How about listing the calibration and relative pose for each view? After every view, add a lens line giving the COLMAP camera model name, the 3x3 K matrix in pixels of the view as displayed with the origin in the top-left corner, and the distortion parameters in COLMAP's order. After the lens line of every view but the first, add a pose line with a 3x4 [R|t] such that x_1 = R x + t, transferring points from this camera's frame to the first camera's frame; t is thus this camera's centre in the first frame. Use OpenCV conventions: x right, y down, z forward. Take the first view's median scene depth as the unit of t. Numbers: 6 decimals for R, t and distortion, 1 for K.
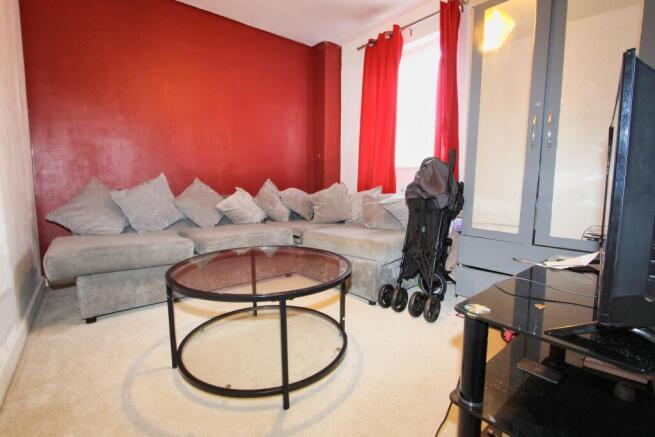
lens RADIAL K [[307.8, 0, 326.6], [0, 307.8, 219.7], [0, 0, 1]] dist [-0.003830, -0.000417]
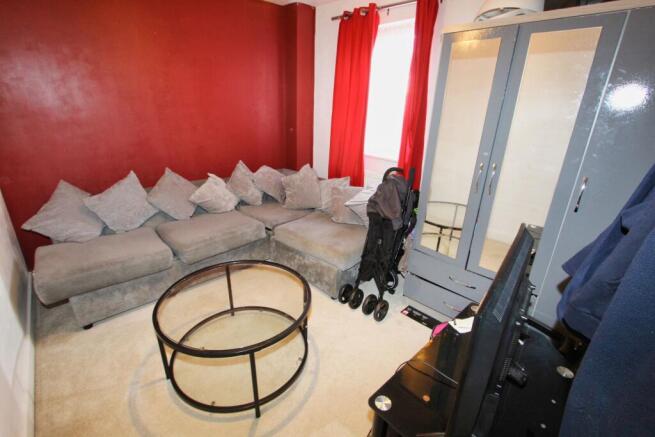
lens RADIAL K [[307.8, 0, 326.7], [0, 307.8, 218.0], [0, 0, 1]] dist [-0.003830, -0.000417]
pose [[0.997756, 0.005215, 0.066757, 0.039784], [-0.021586, 0.968790, 0.246941, -0.304238], [-0.063385, -0.247828, 0.966728, -0.056995]]
